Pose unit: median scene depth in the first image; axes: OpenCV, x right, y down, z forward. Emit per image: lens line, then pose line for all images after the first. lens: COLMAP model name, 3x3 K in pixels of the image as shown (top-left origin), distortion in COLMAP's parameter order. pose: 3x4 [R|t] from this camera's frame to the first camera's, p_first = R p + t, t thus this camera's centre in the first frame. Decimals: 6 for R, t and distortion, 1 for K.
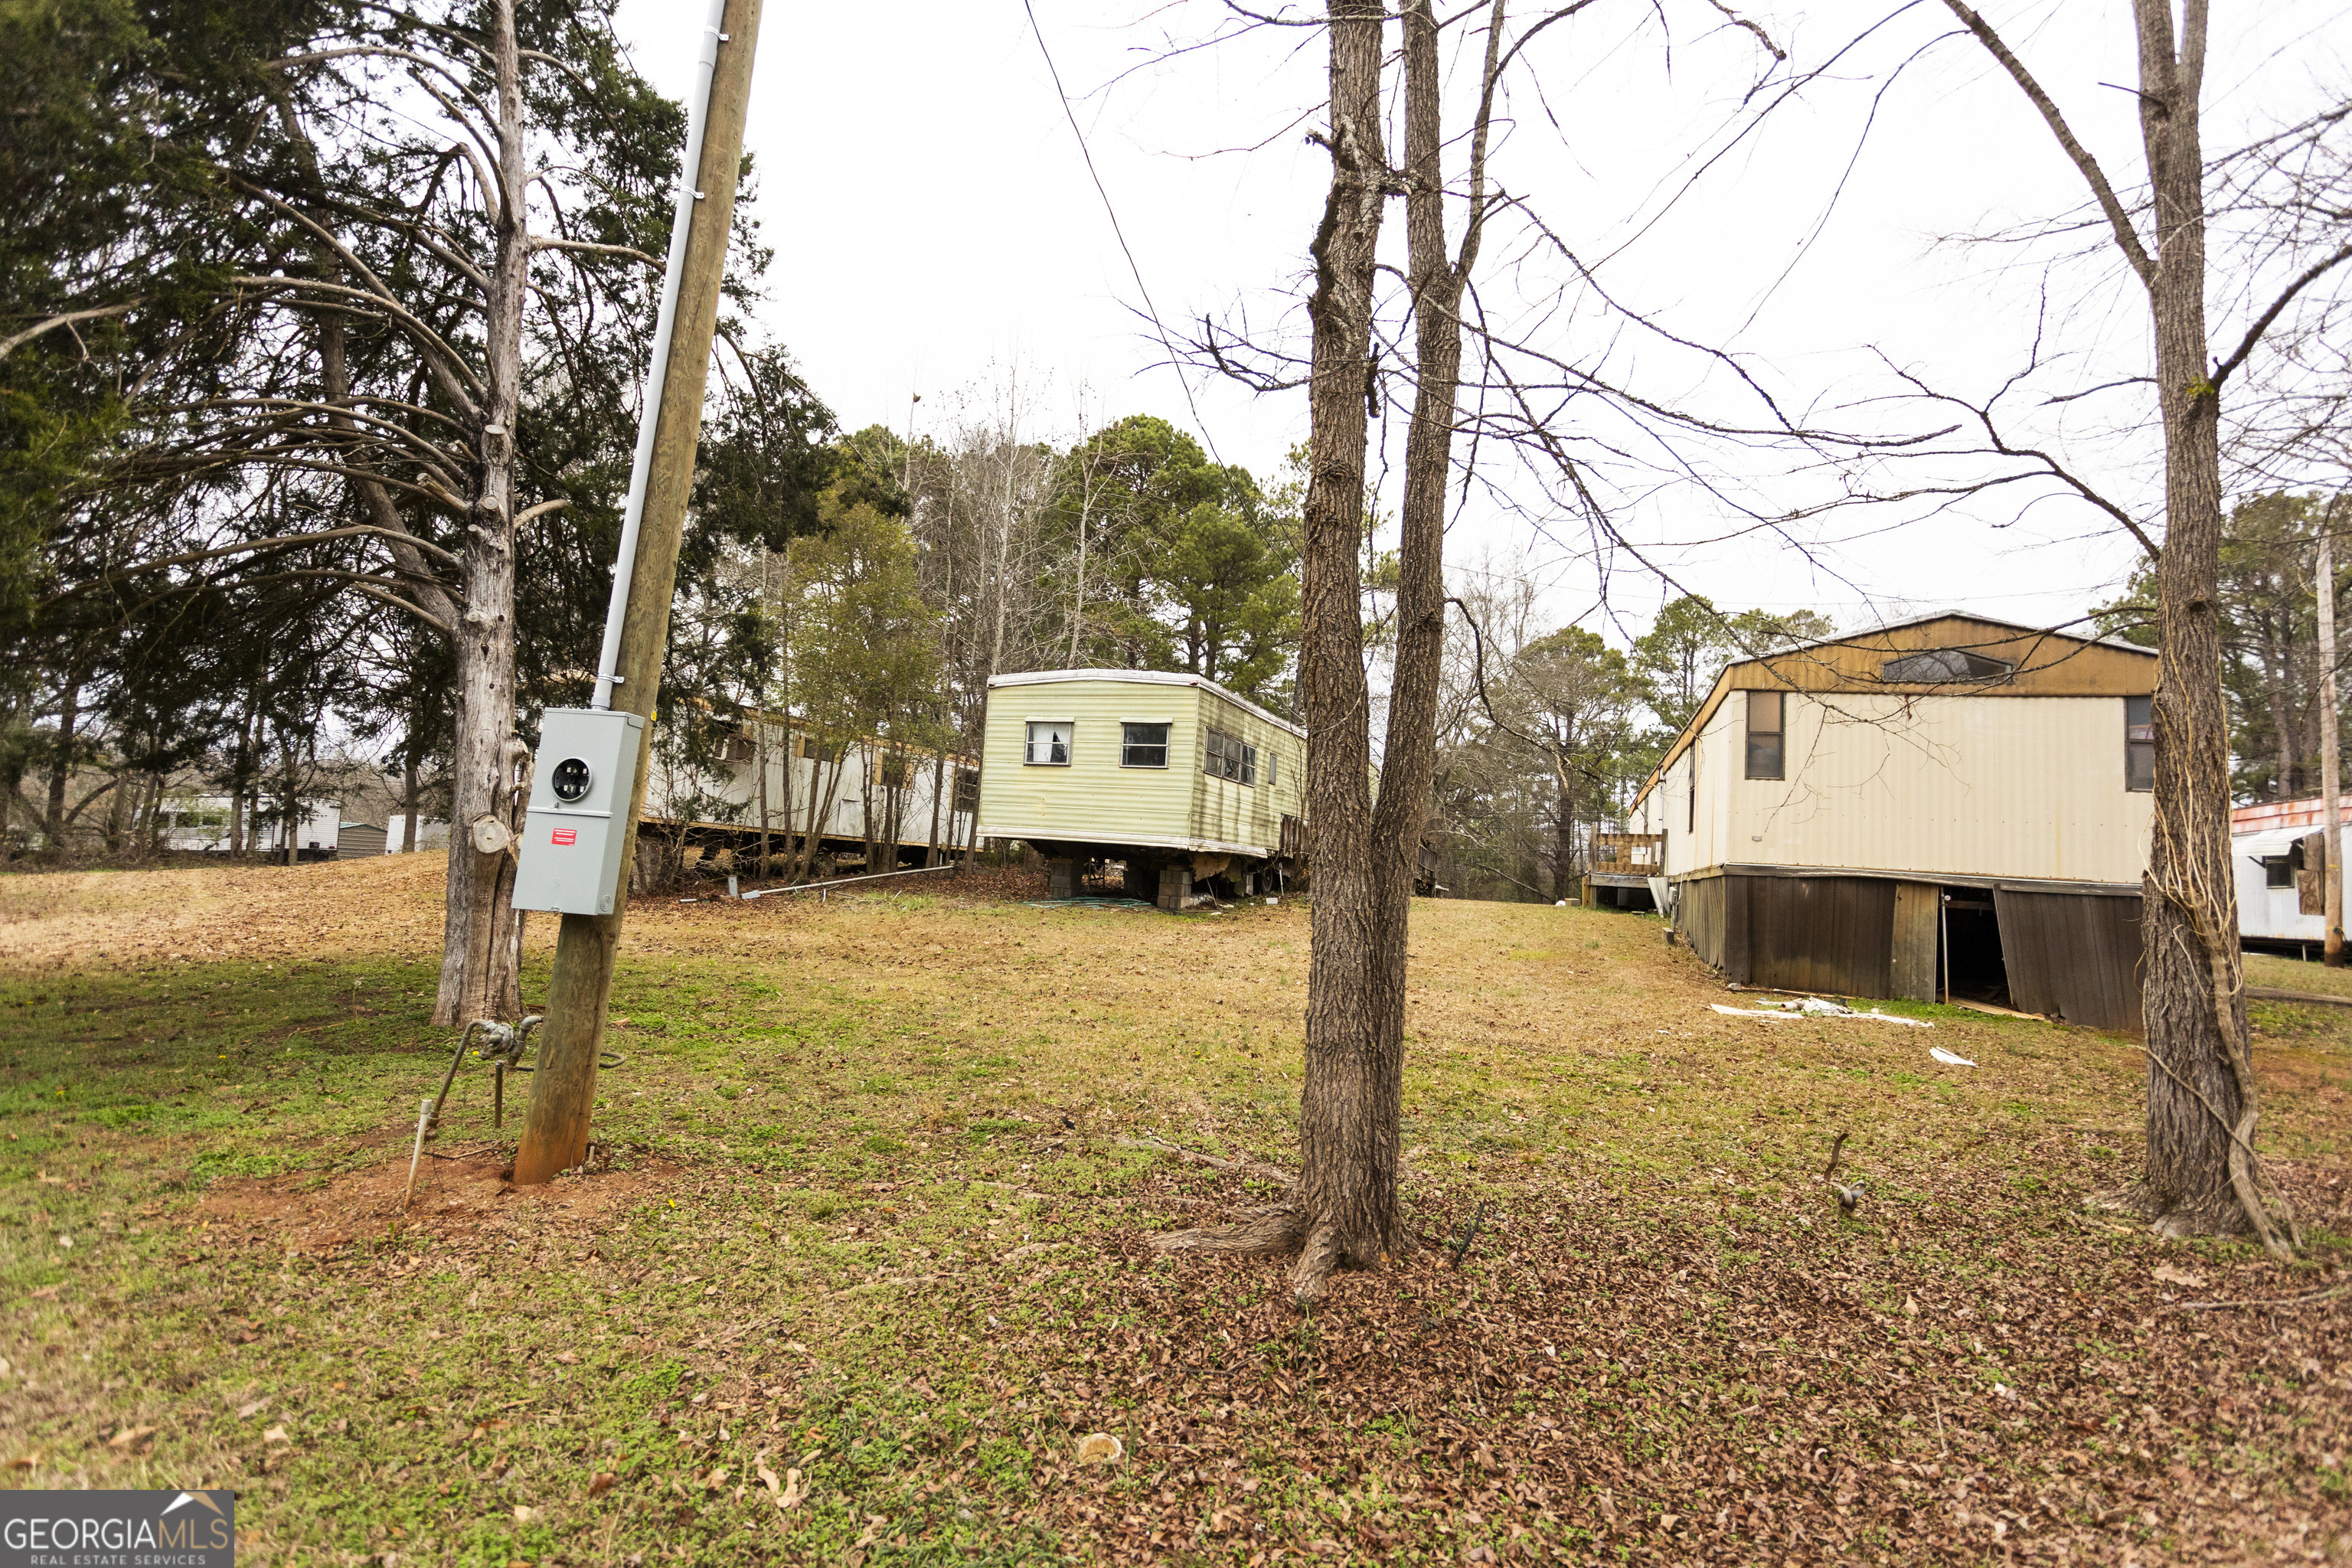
lens RADIAL K [[1103.7, 0, 1173.1], [0, 1103.7, 781.9], [0, 0, 1]] dist [0.001842, 0.000412]
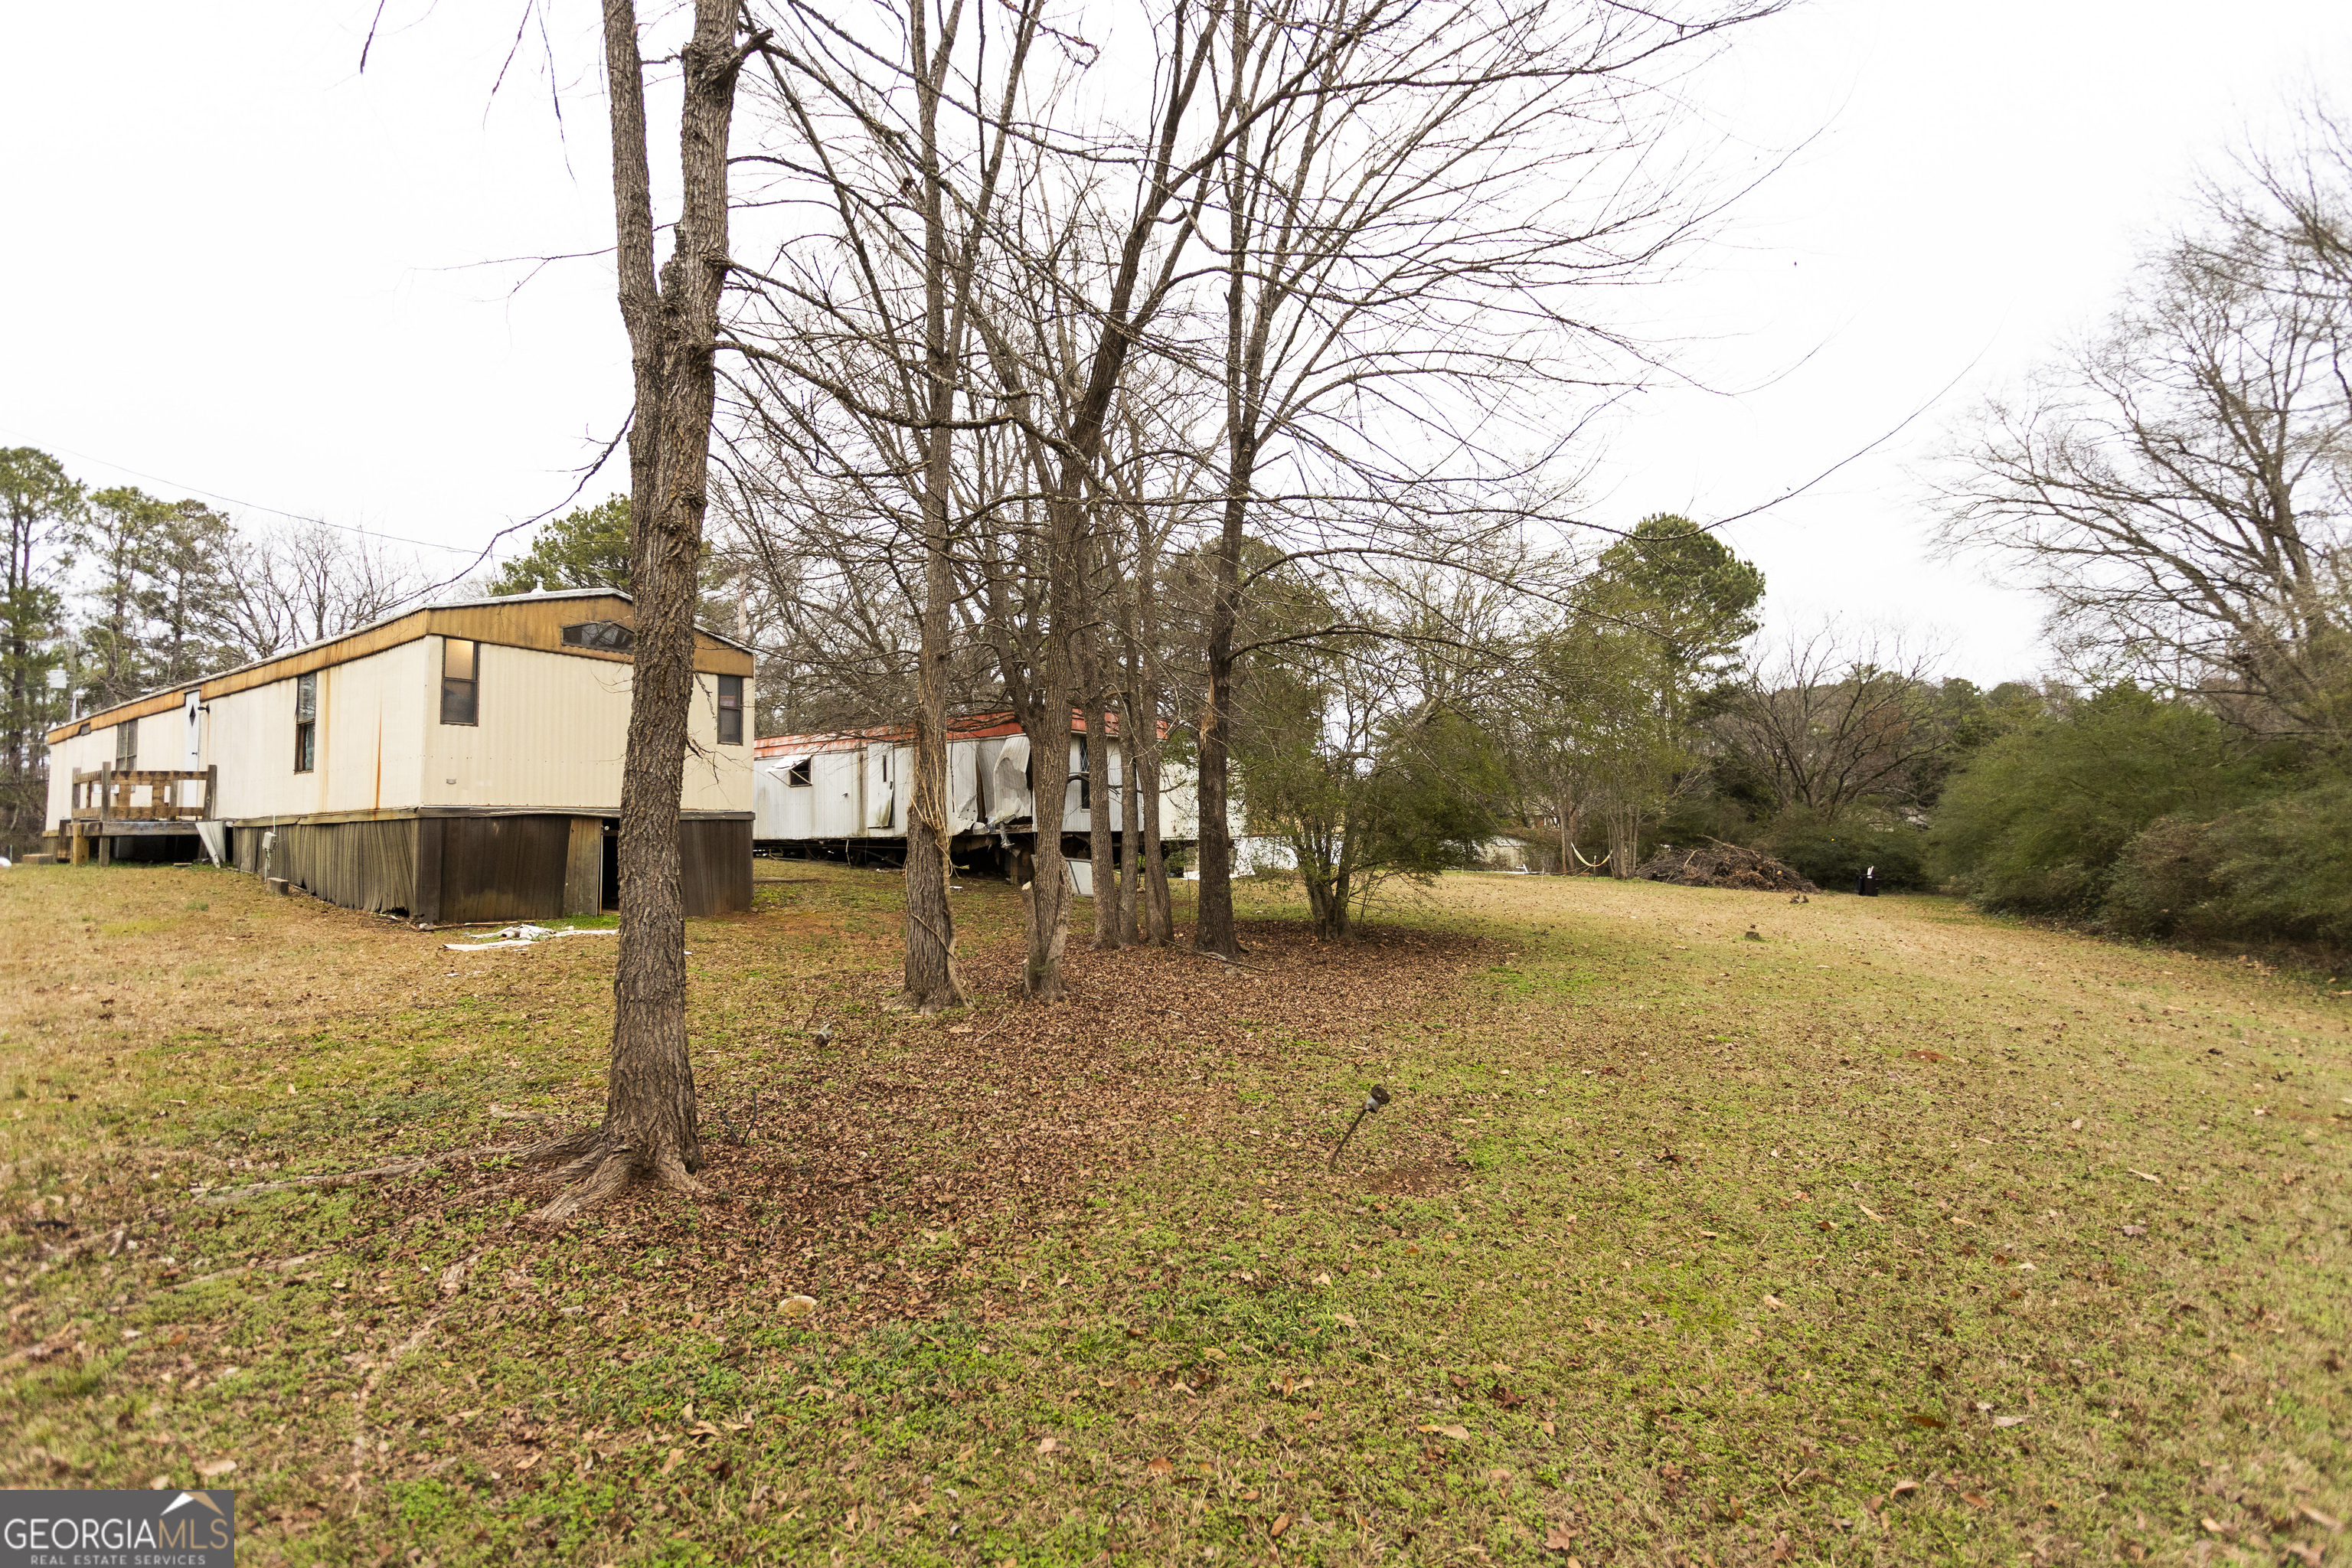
lens RADIAL K [[1103.7, 0, 1169.9], [0, 1103.7, 780.9], [0, 0, 1]] dist [0.001842, 0.000412]
pose [[0.288326, -0.017564, 0.957371, -0.283861], [-0.048826, 0.998261, 0.033019, -0.017236], [-0.956287, -0.056265, 0.286967, 0.061518]]
